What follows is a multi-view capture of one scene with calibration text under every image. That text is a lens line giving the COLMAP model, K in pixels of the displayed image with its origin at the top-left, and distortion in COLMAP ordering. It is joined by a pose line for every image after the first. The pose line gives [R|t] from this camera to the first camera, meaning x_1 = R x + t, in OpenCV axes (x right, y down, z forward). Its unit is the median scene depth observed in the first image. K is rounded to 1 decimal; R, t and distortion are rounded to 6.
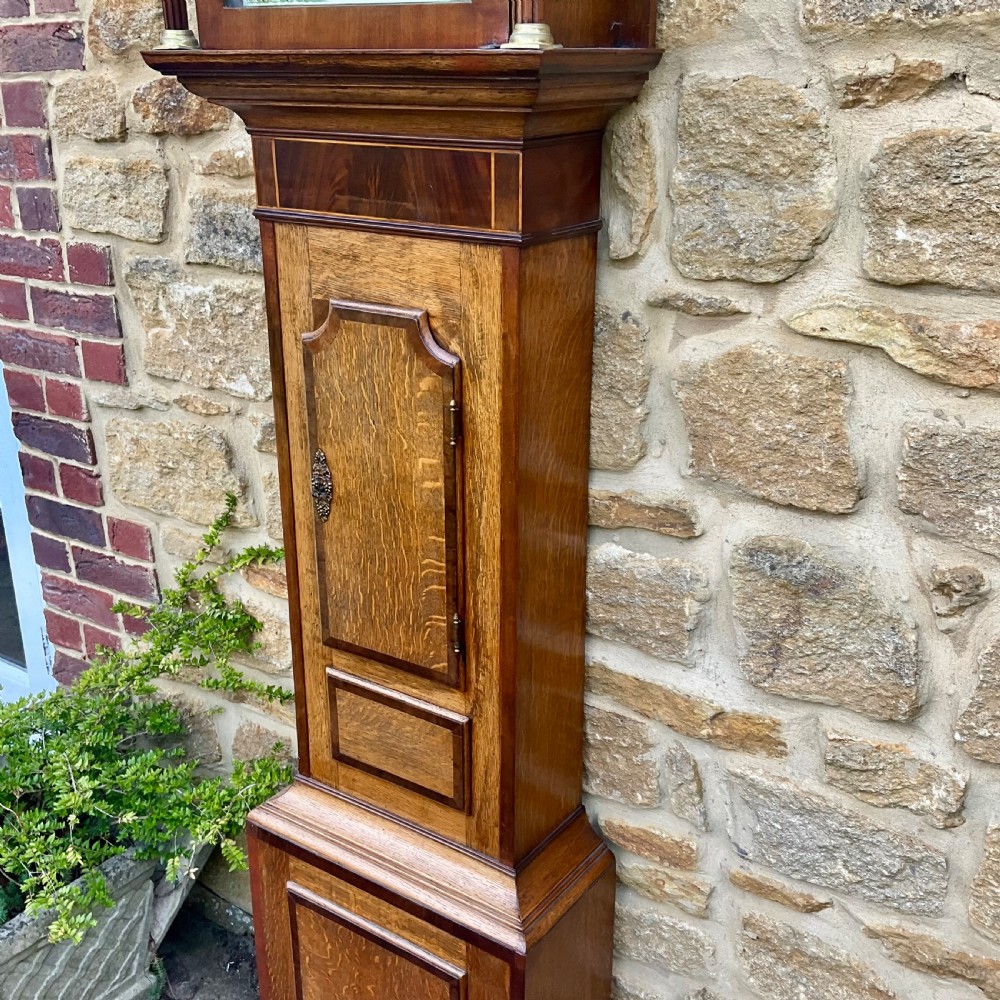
lens RADIAL K [[1098.3, 0, 505.4], [0, 1098.3, 495.7], [0, 0, 1]] dist [0.127949, -0.281204]
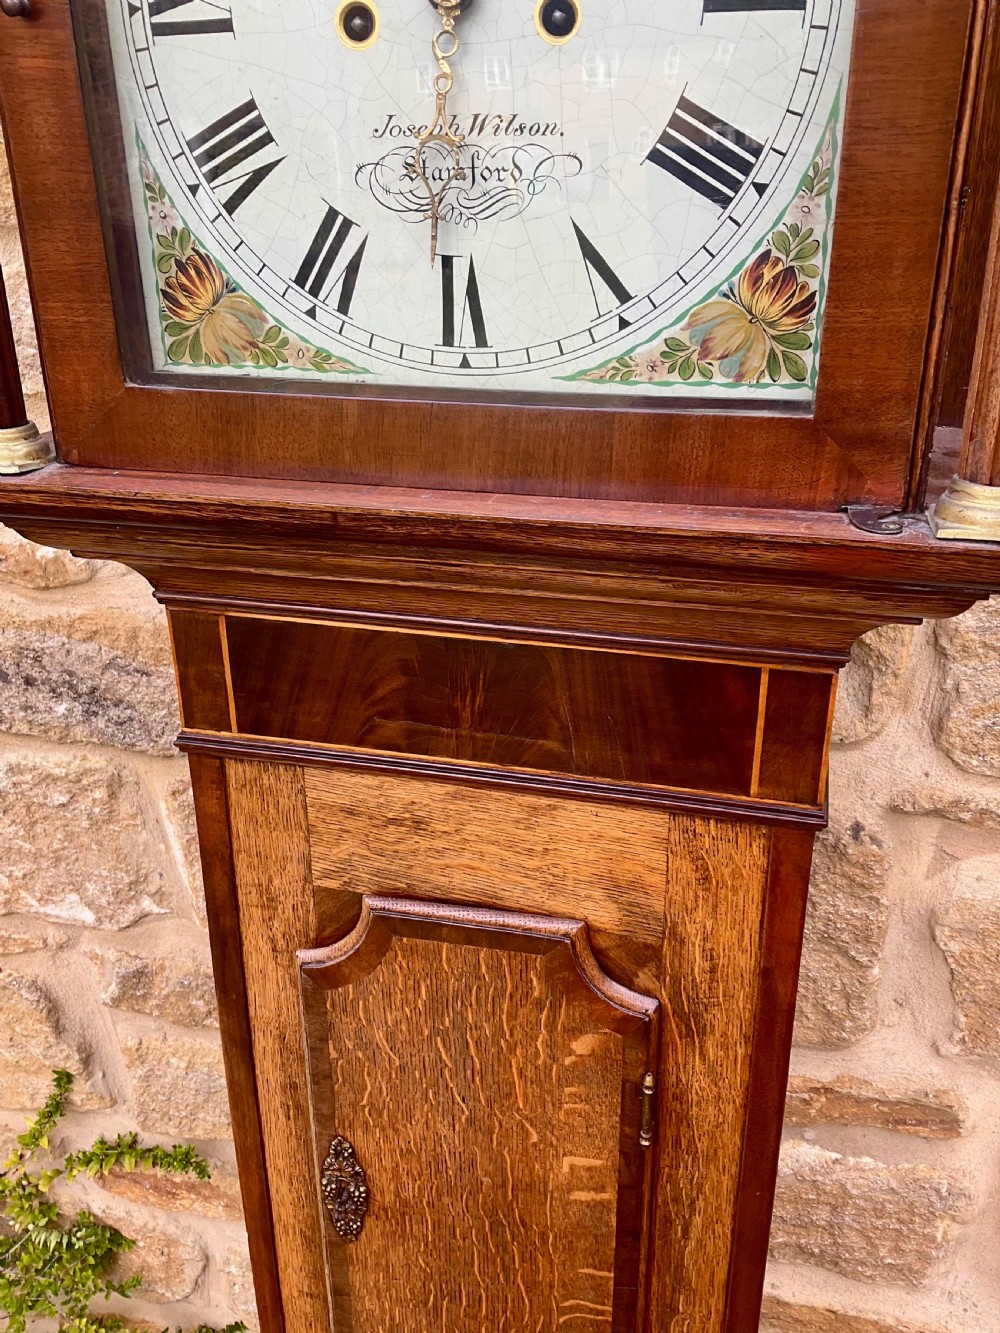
lens RADIAL K [[1105.1, 0, 505.0], [0, 1105.1, 662.9], [0, 0, 1]] dist [0.107418, -0.223012]
pose [[0.945983, -0.130632, 0.296734, -0.226394], [0.122156, 0.991397, 0.047016, -0.290417], [-0.300323, -0.008229, 0.953802, 0.460189]]
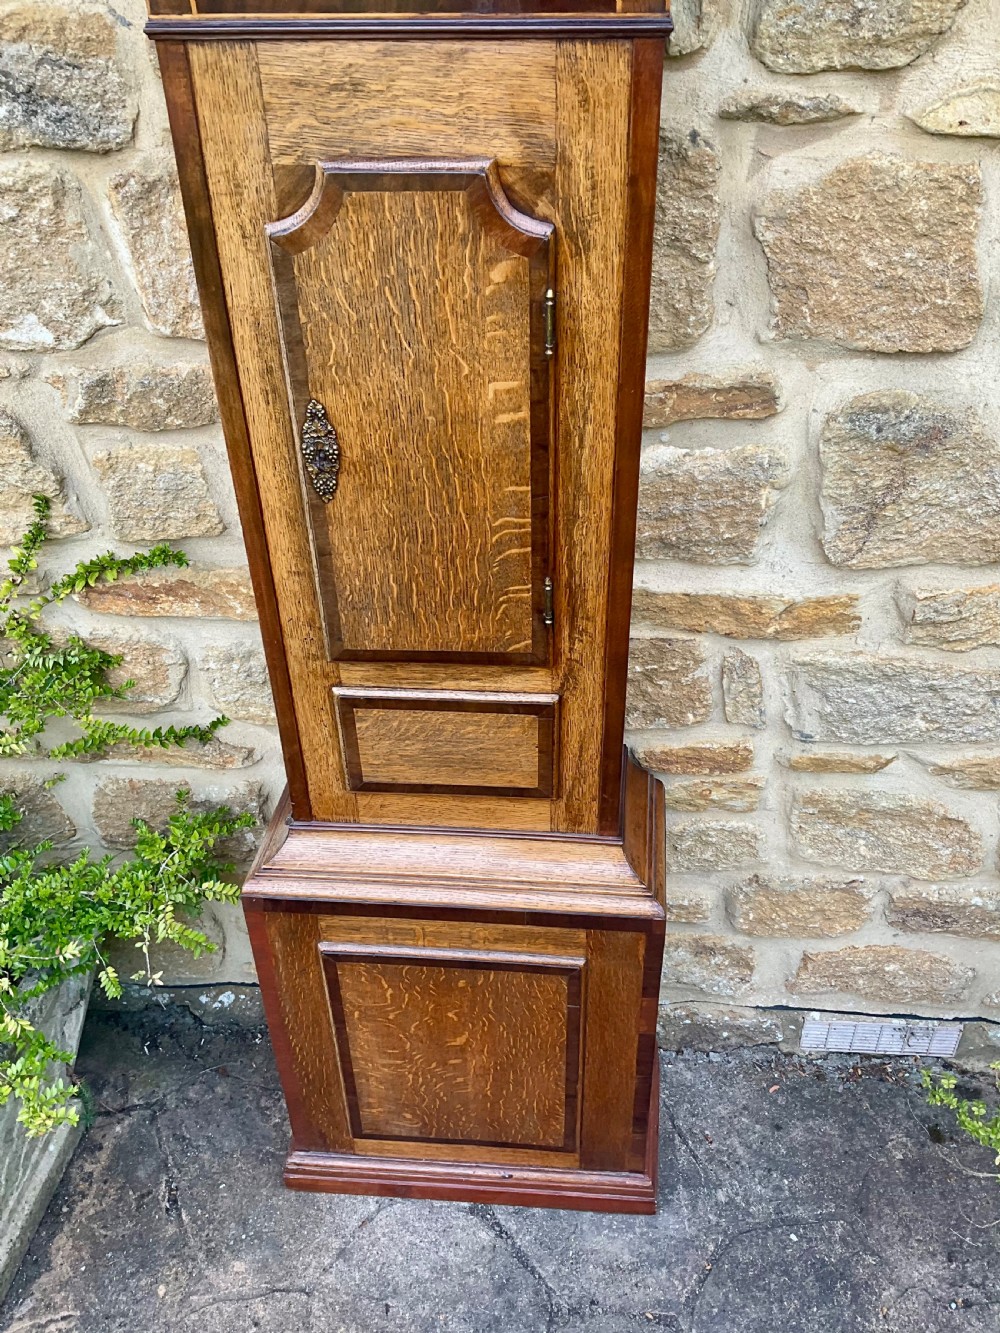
lens RADIAL K [[1101.5, 0, 507.8], [0, 1101.5, 664.6], [0, 0, 1]] dist [0.105719, -0.206829]
pose [[0.878633, -0.291736, 0.378013, -0.377297], [0.186515, 0.938449, 0.290732, -0.066745], [-0.439563, -0.184942, 0.878966, 0.304669]]
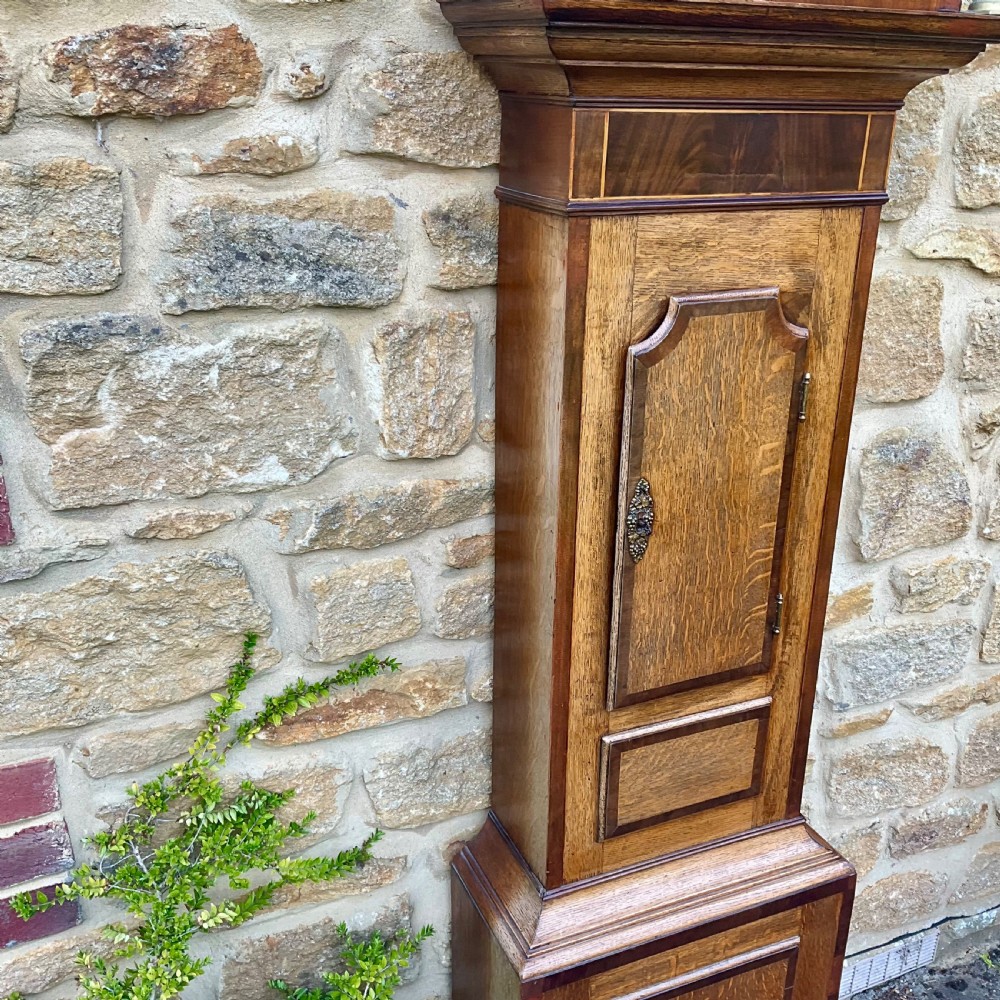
lens RADIAL K [[1098.3, 0, 505.4], [0, 1098.3, 495.7], [0, 0, 1]] dist [0.127949, -0.281204]
pose [[0.535306, -0.294747, 0.791563, -0.907641], [0.281696, 0.945785, 0.161672, -0.198088], [-0.796301, 0.136437, 0.589313, 0.592543]]
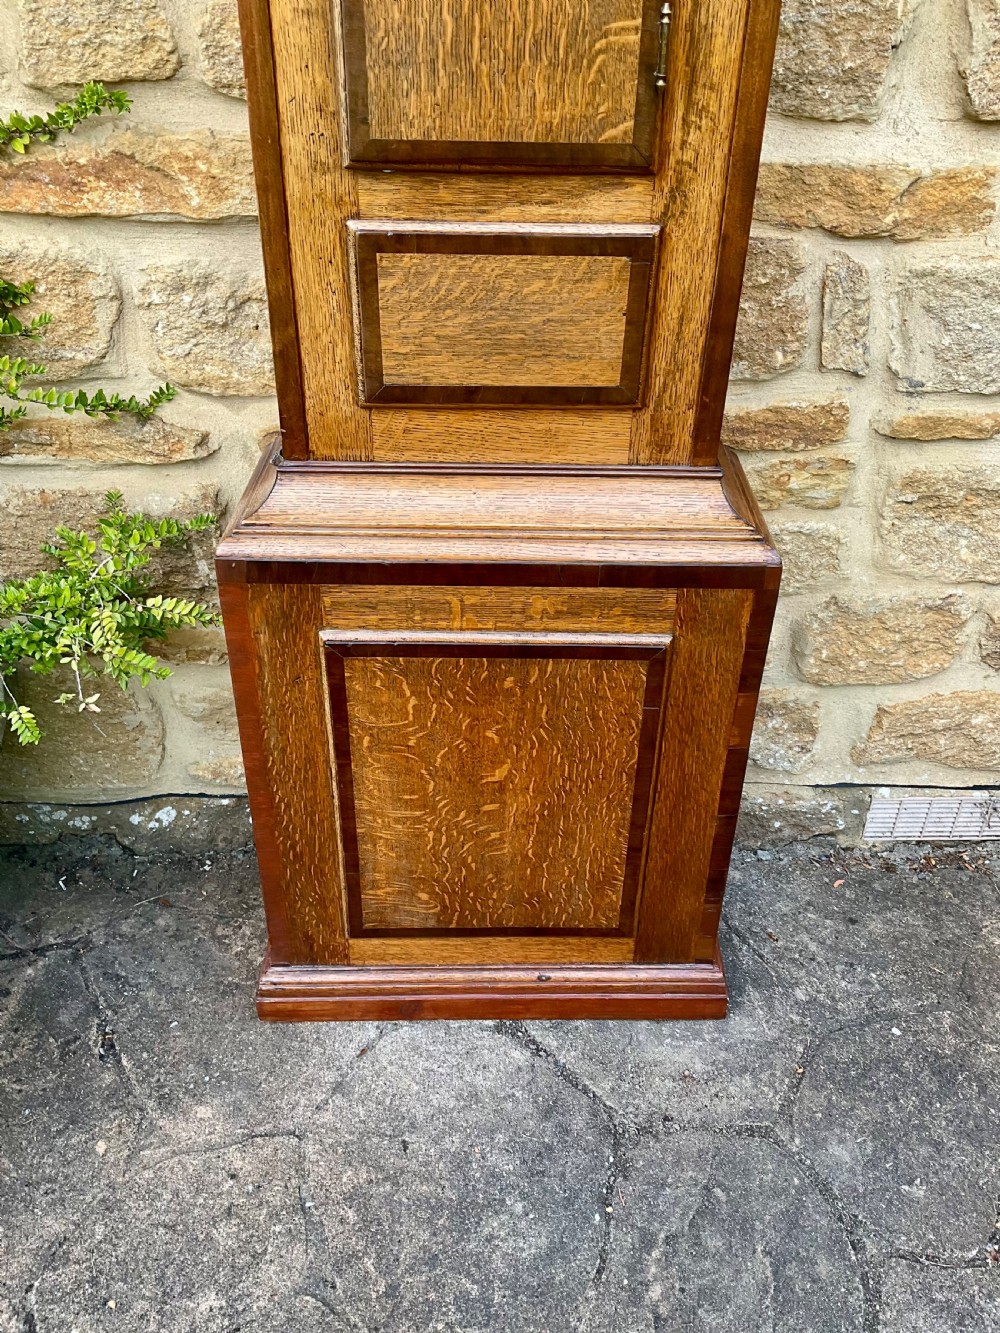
lens RADIAL K [[1105.1, 0, 505.0], [0, 1105.1, 662.9], [0, 0, 1]] dist [0.107418, -0.223012]
pose [[0.826012, -0.305449, 0.473714, -0.476469], [0.180821, 0.939615, 0.290565, 0.238122], [-0.533862, -0.154353, 0.831364, 0.507680]]
